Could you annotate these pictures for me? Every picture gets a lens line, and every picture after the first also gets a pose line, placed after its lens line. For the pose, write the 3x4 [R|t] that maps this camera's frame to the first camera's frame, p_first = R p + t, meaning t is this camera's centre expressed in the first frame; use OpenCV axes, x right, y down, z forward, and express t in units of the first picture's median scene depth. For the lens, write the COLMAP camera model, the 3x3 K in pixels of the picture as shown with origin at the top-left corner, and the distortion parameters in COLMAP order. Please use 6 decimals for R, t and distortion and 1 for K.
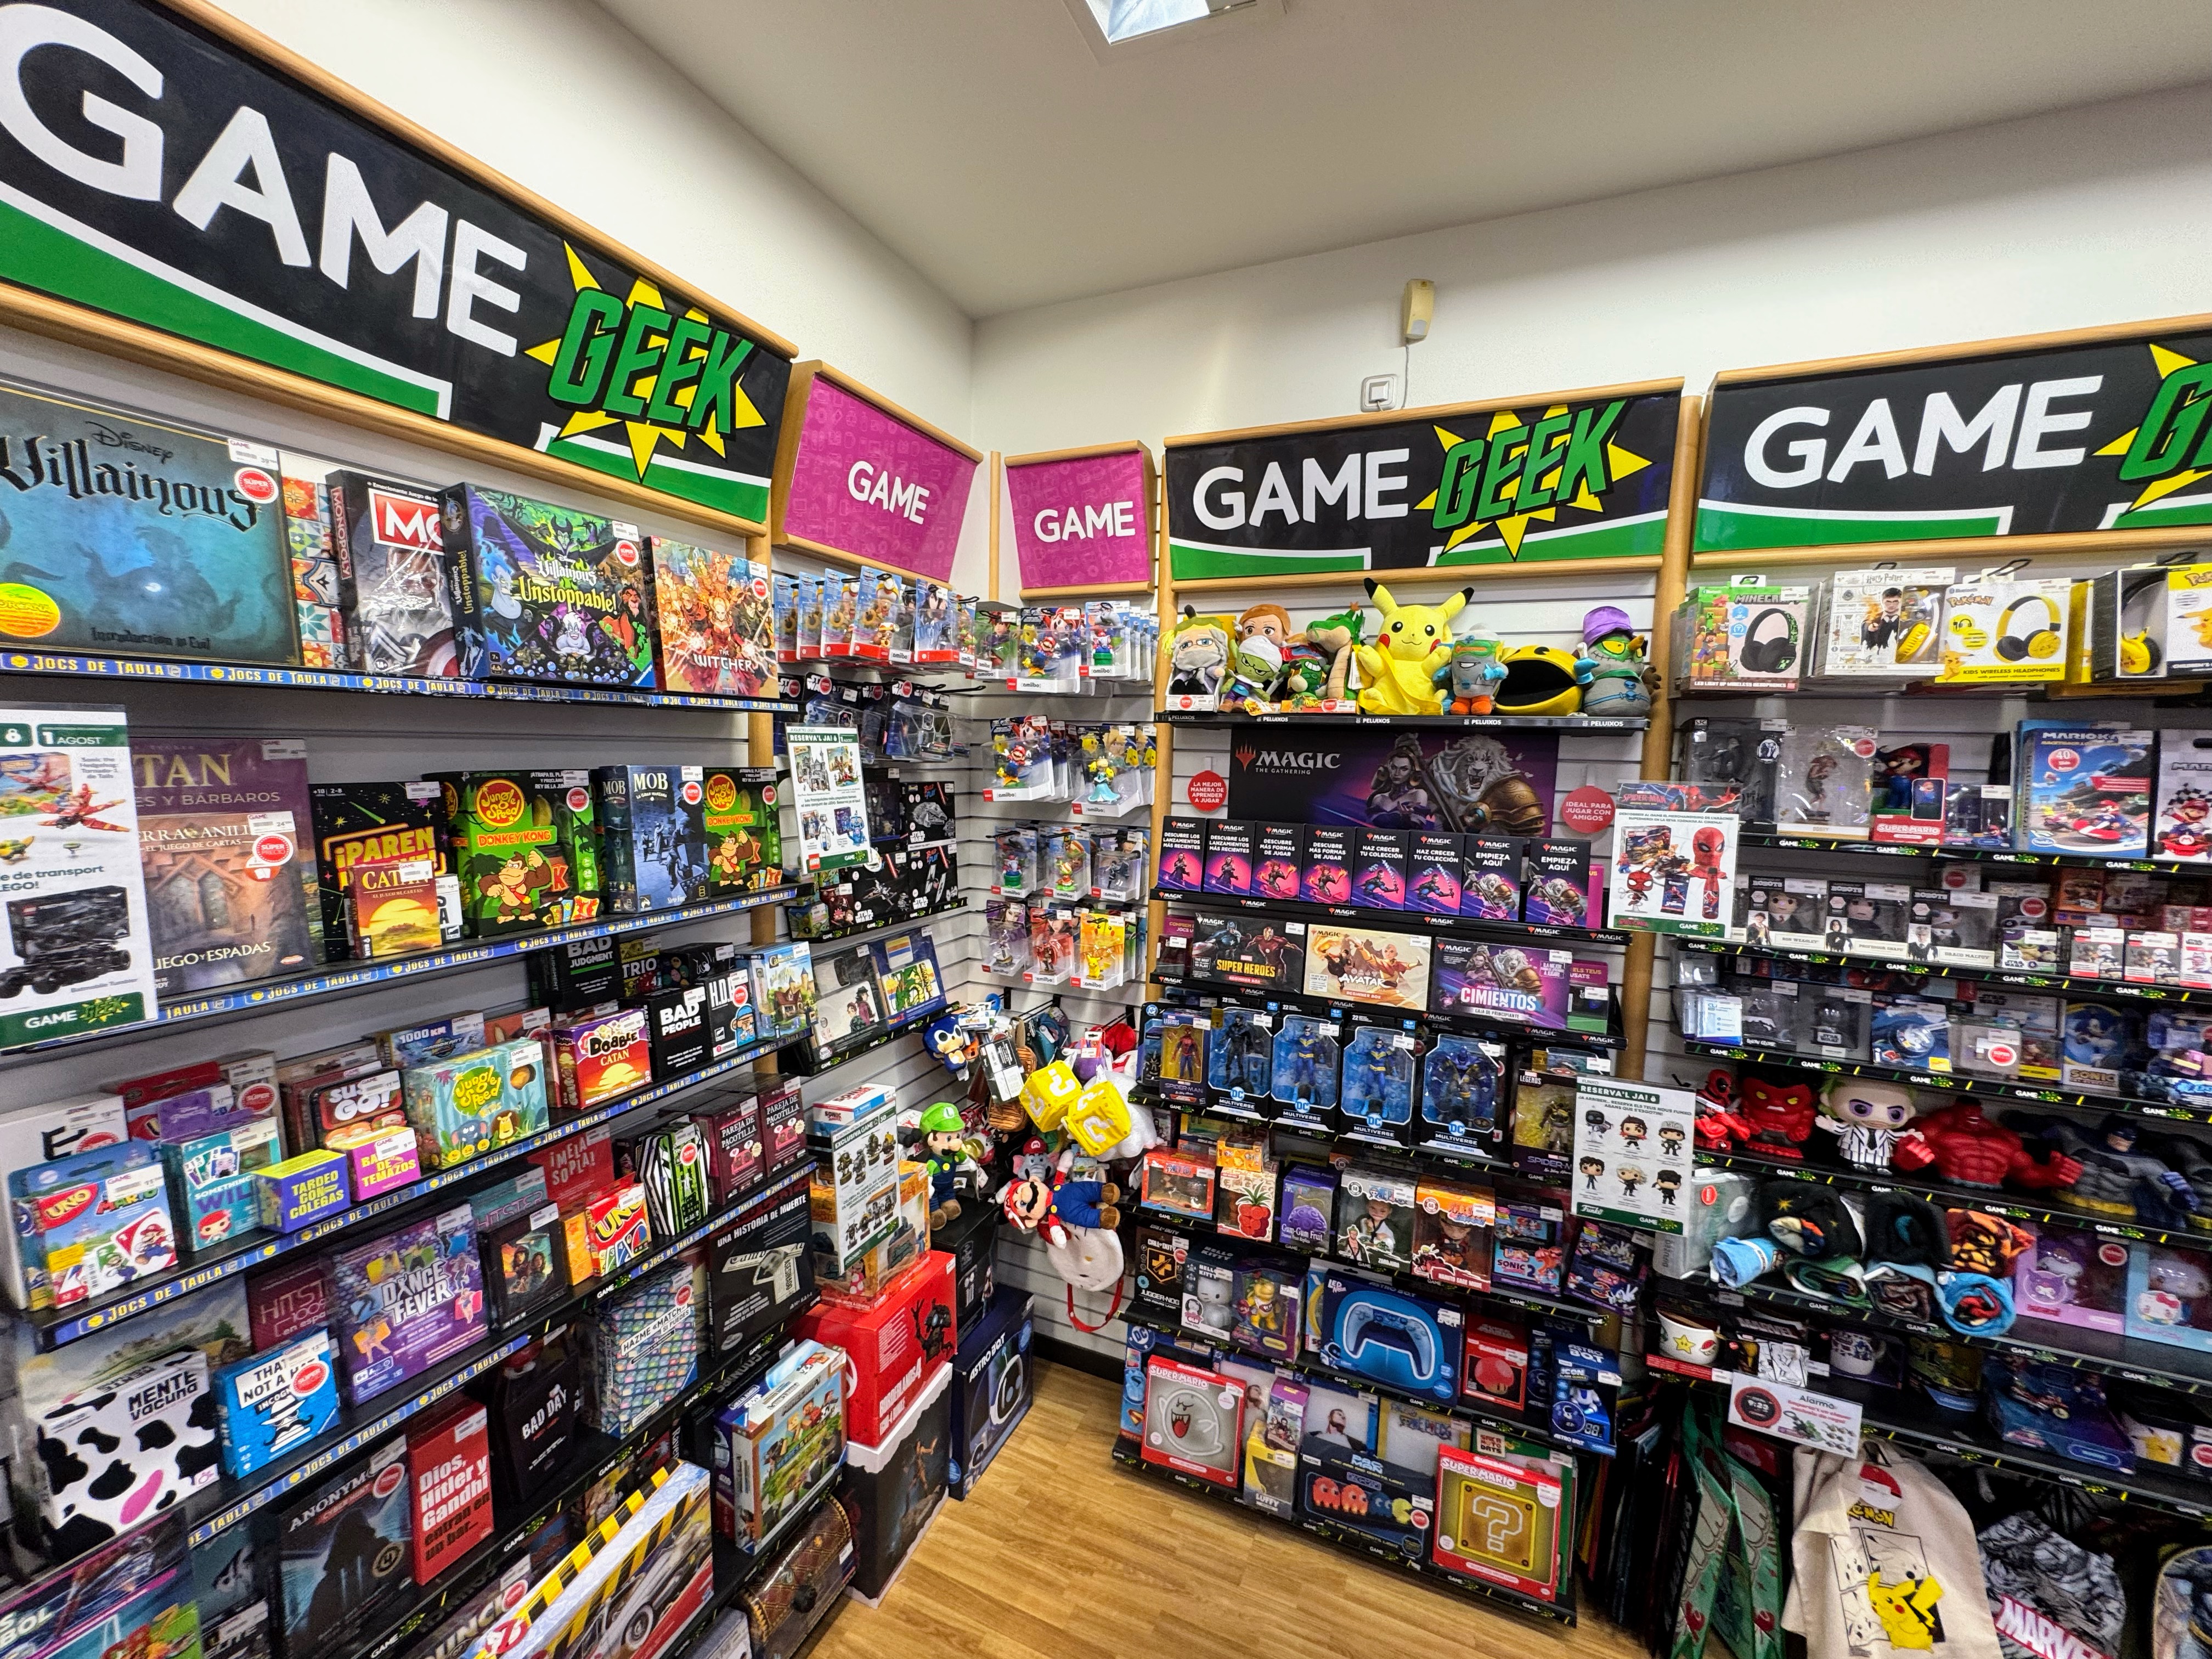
lens RADIAL K [[889.2, 0, 1106.0], [0, 889.2, 829.5], [0, 0, 1]] dist [-0.004837, 0.000992]
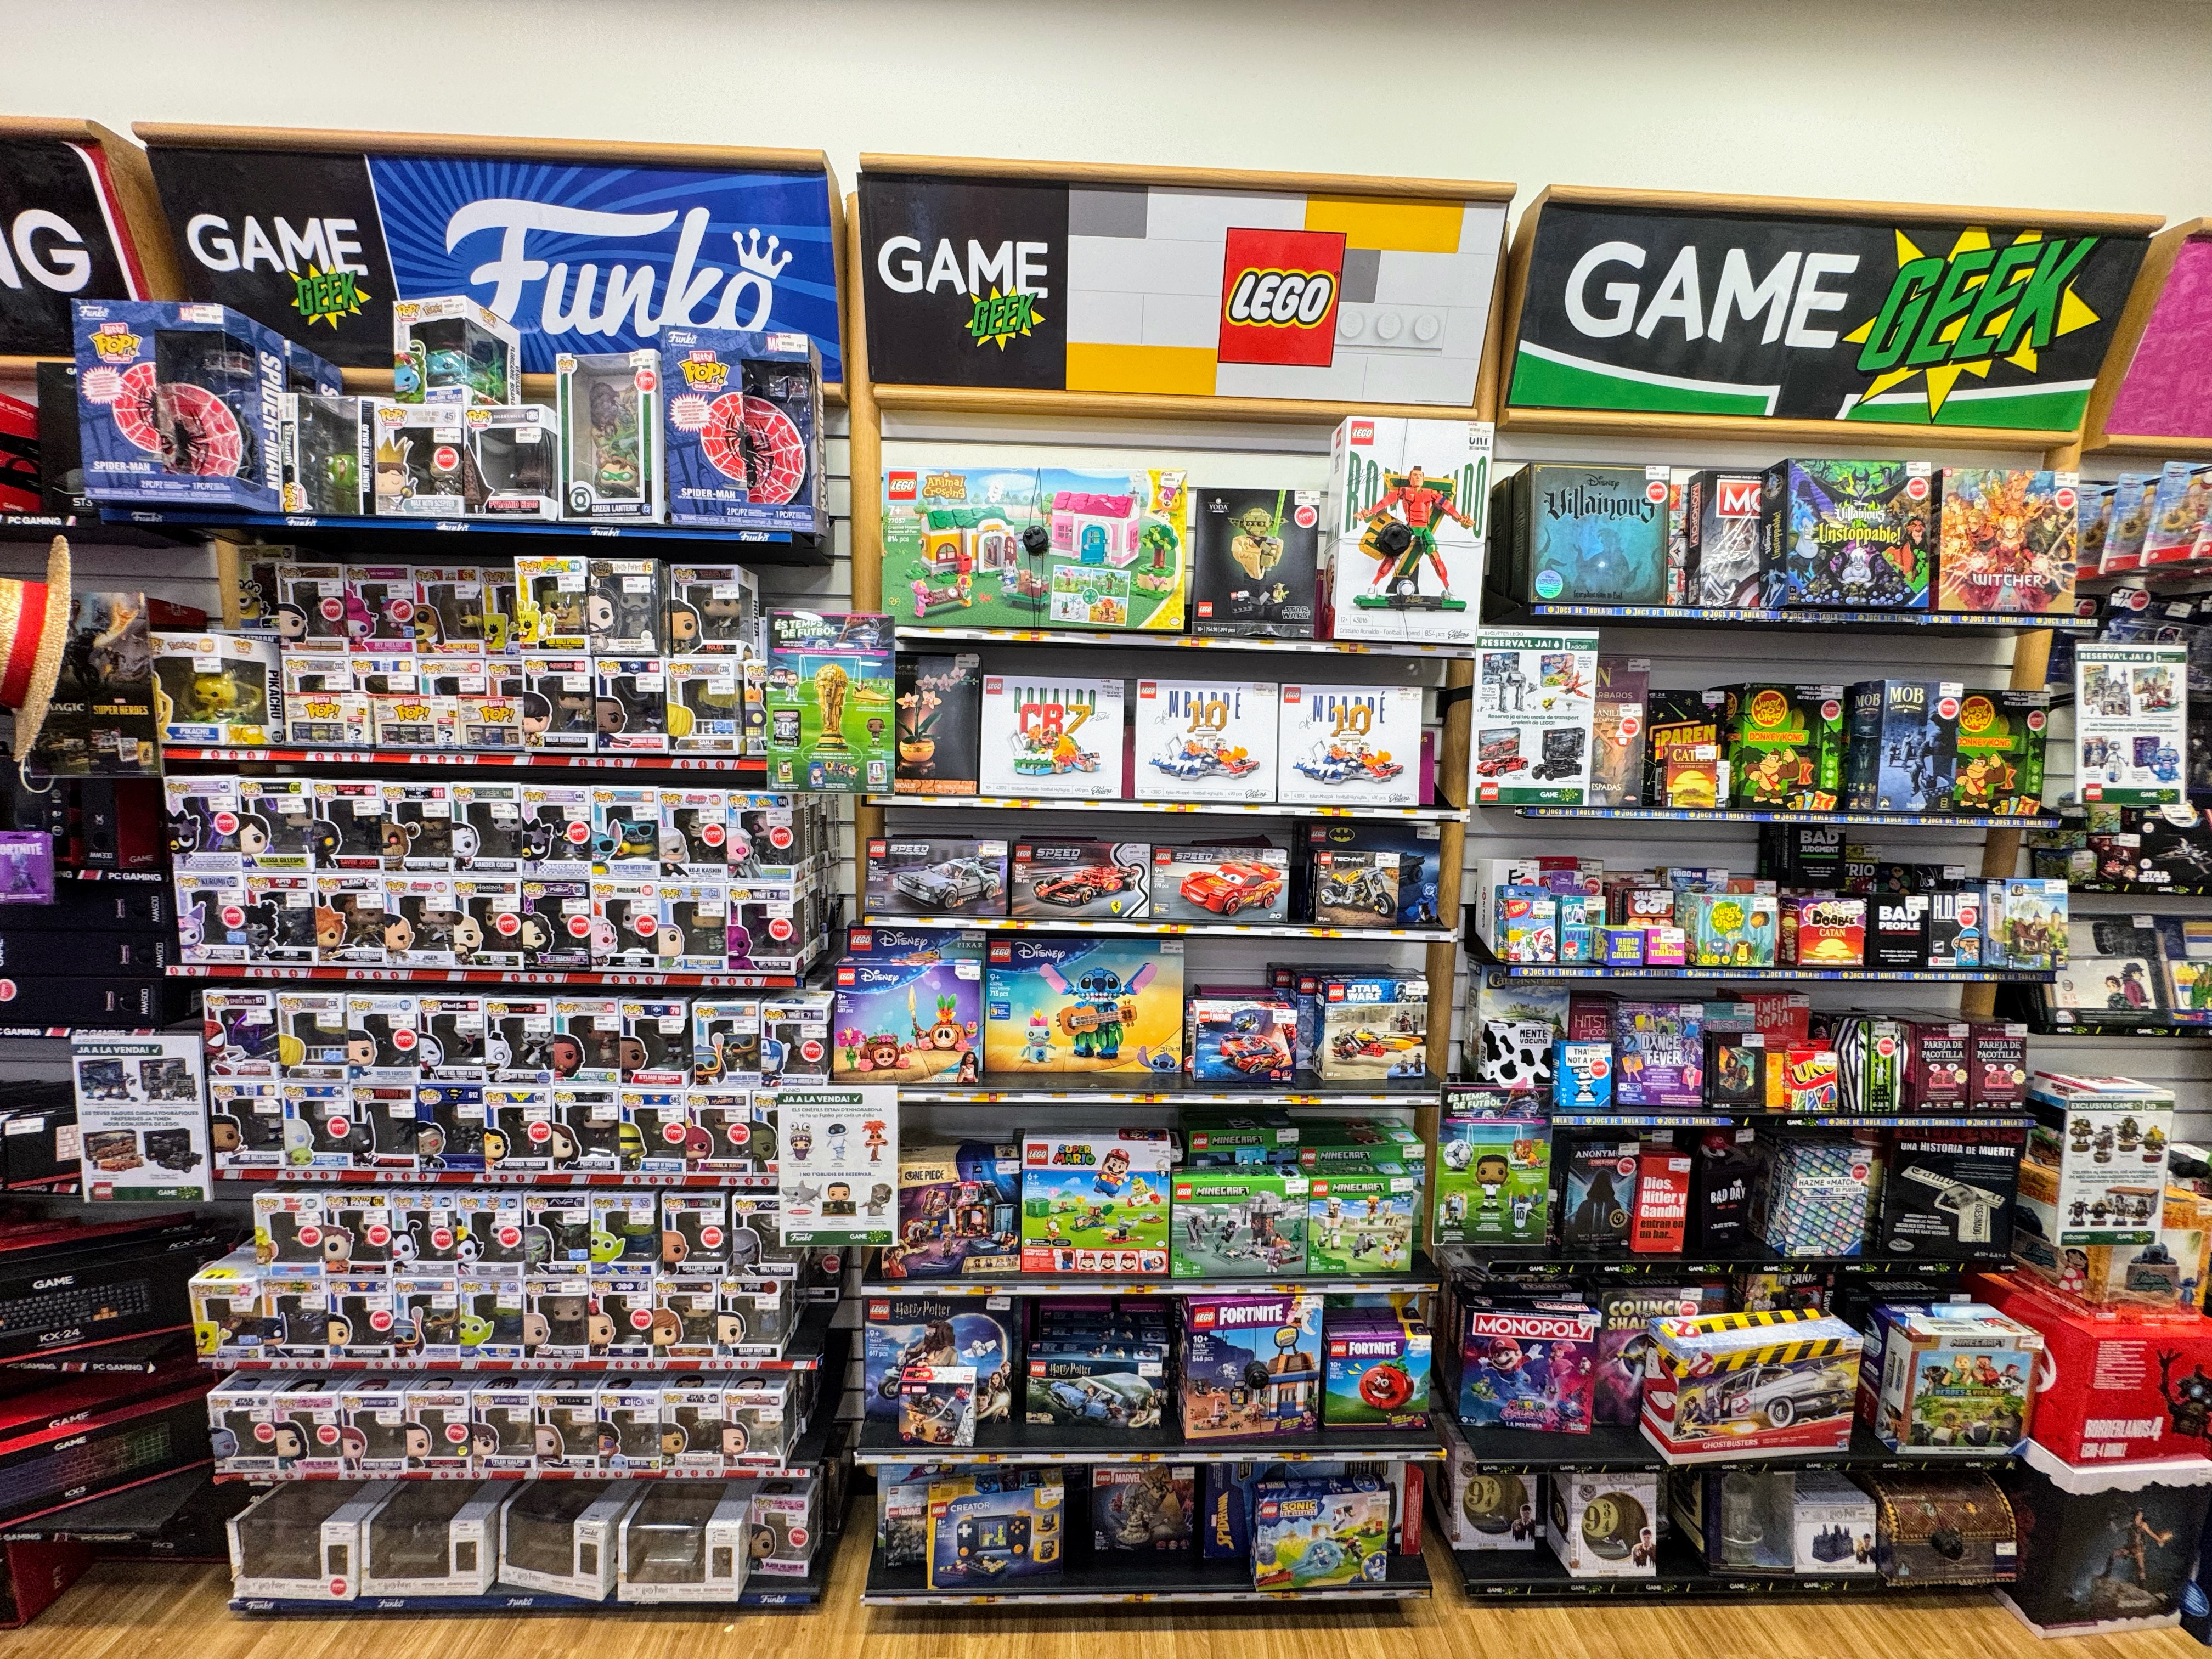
lens RADIAL K [[889.2, 0, 1106.0], [0, 889.2, 829.5], [0, 0, 1]] dist [-0.004837, 0.000992]
pose [[0.432298, 0.102789, -0.895853, 0.056770], [-0.098173, 0.992941, 0.066554, 0.123917], [0.896371, 0.059177, 0.439338, -0.335069]]
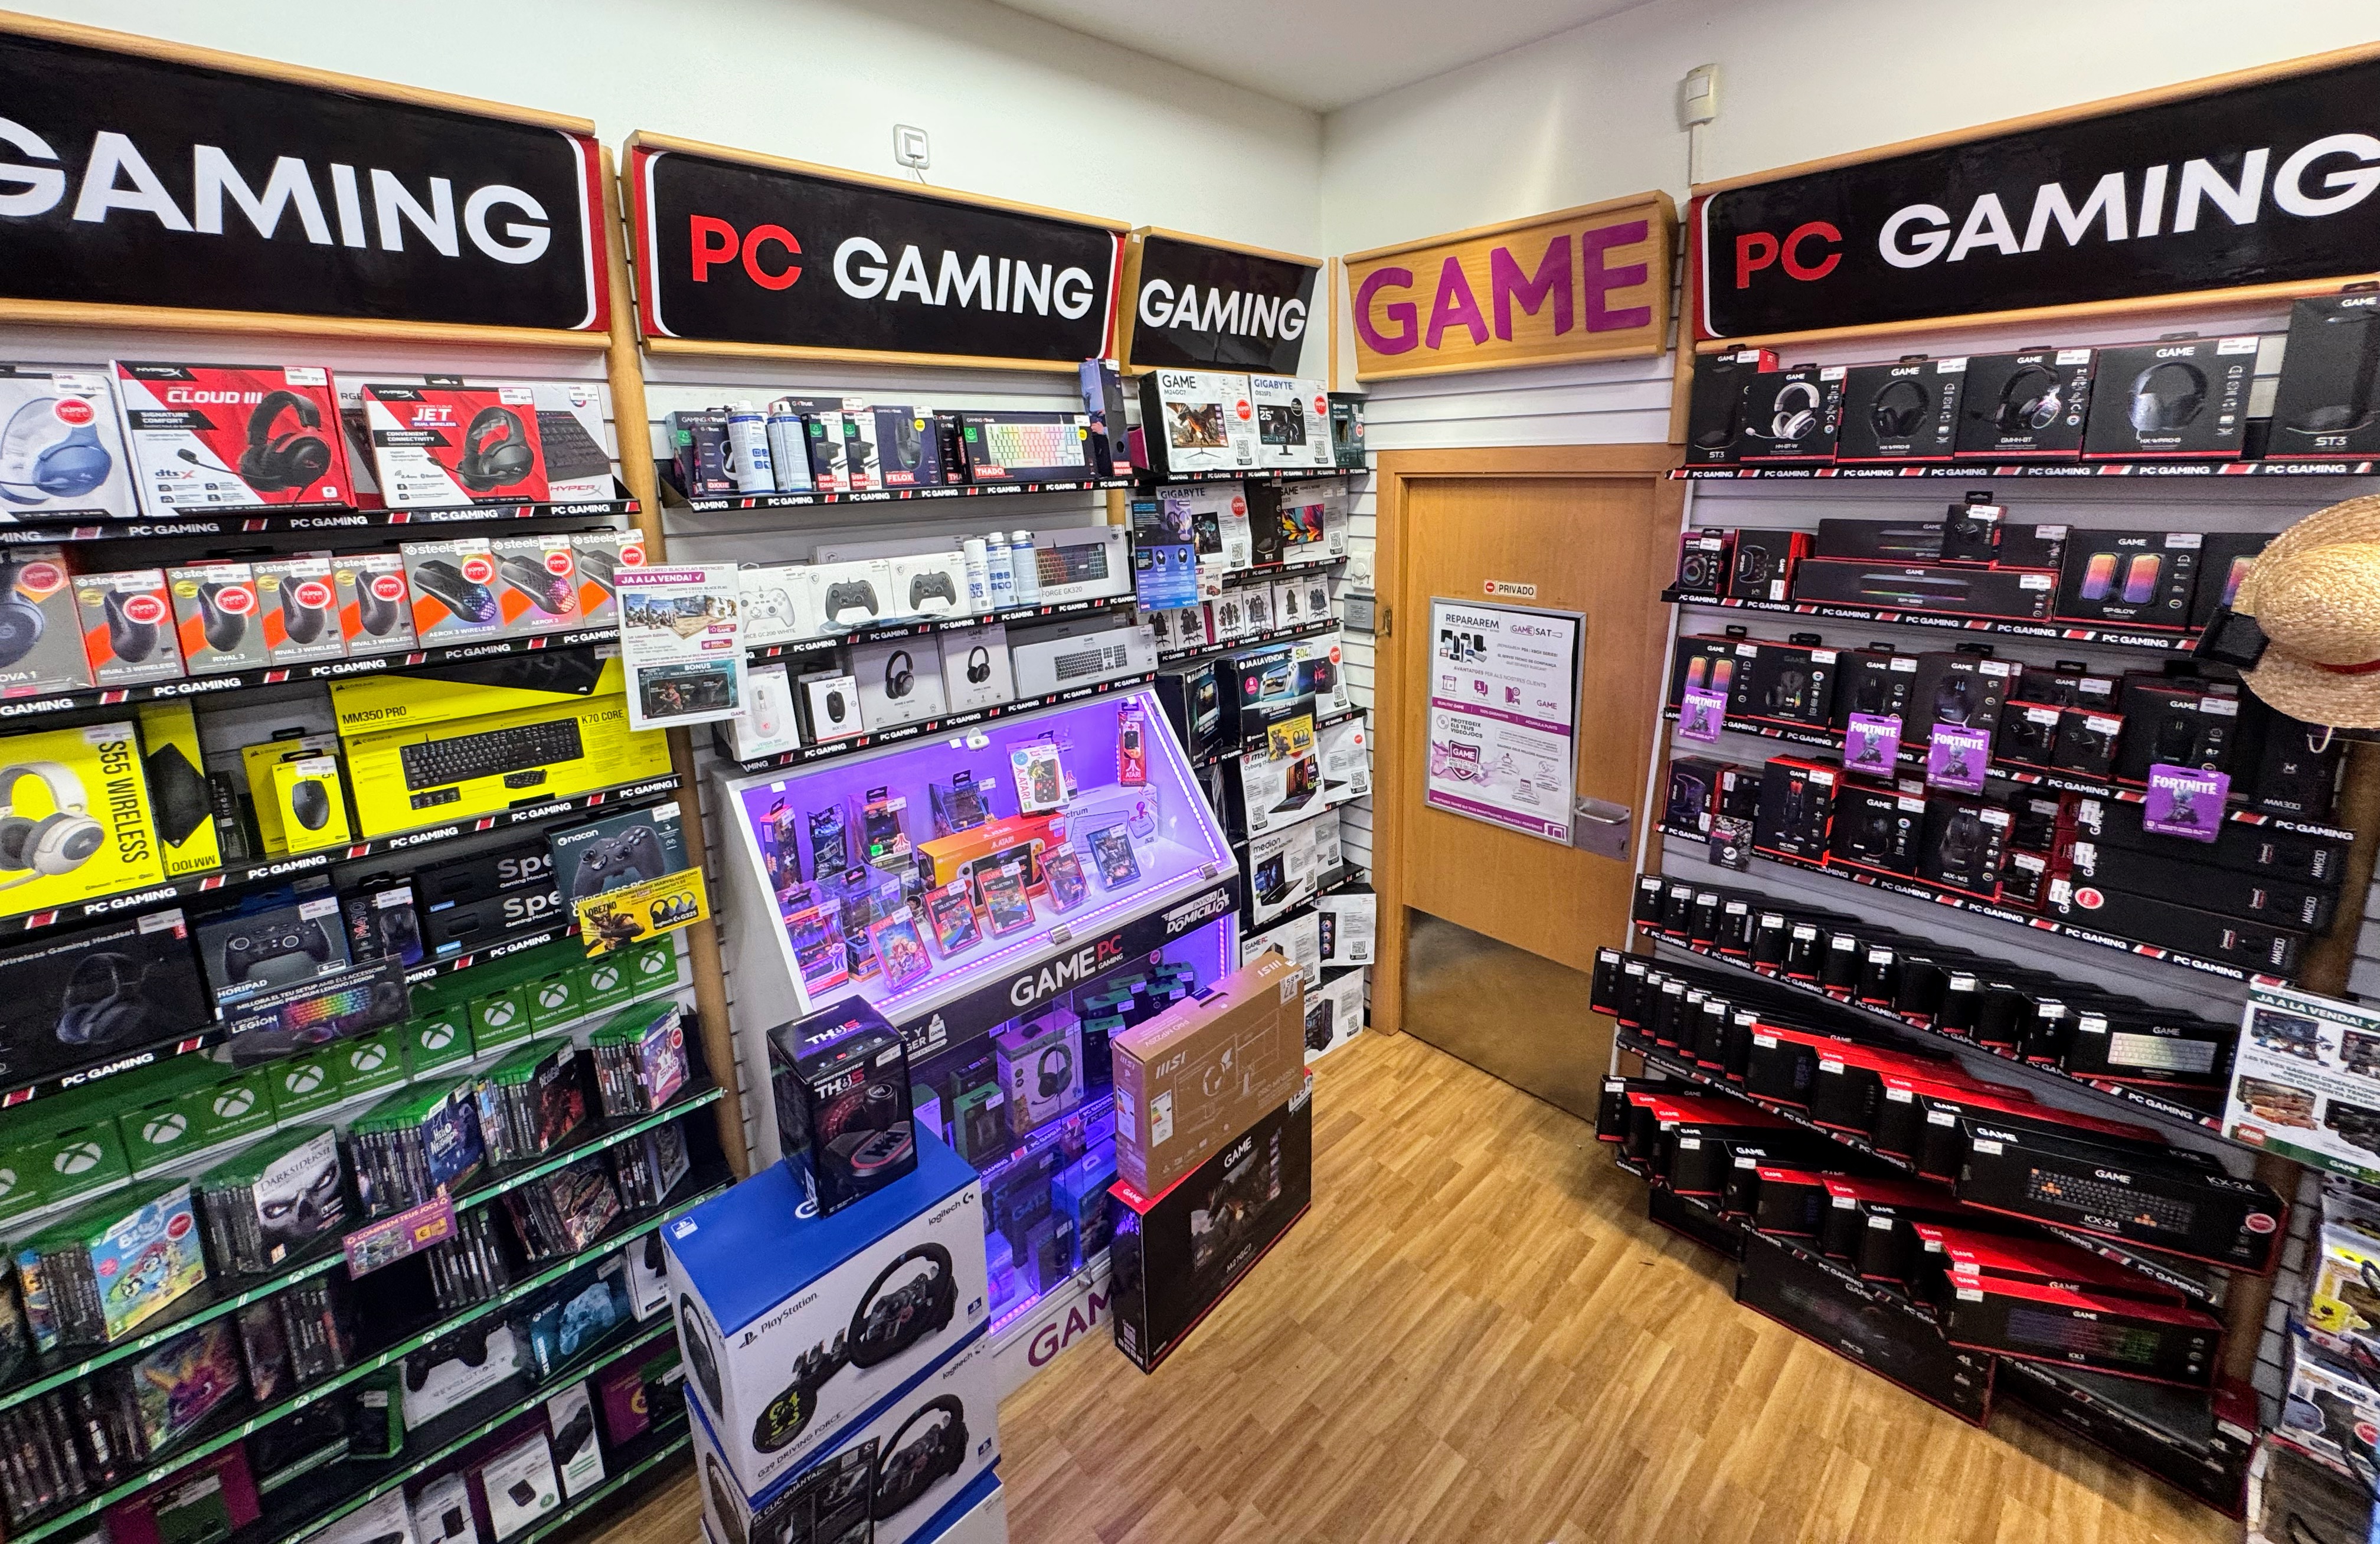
lens RADIAL K [[956.7, 0, 1189.4], [0, 956.7, 652.7], [0, 0, 1]] dist [-0.001957, 0.000064]
pose [[-0.394953, 0.171476, -0.902556, 0.074936], [-0.065881, 0.974611, 0.213995, 0.027192], [0.916336, 0.143980, -0.373629, -1.573743]]
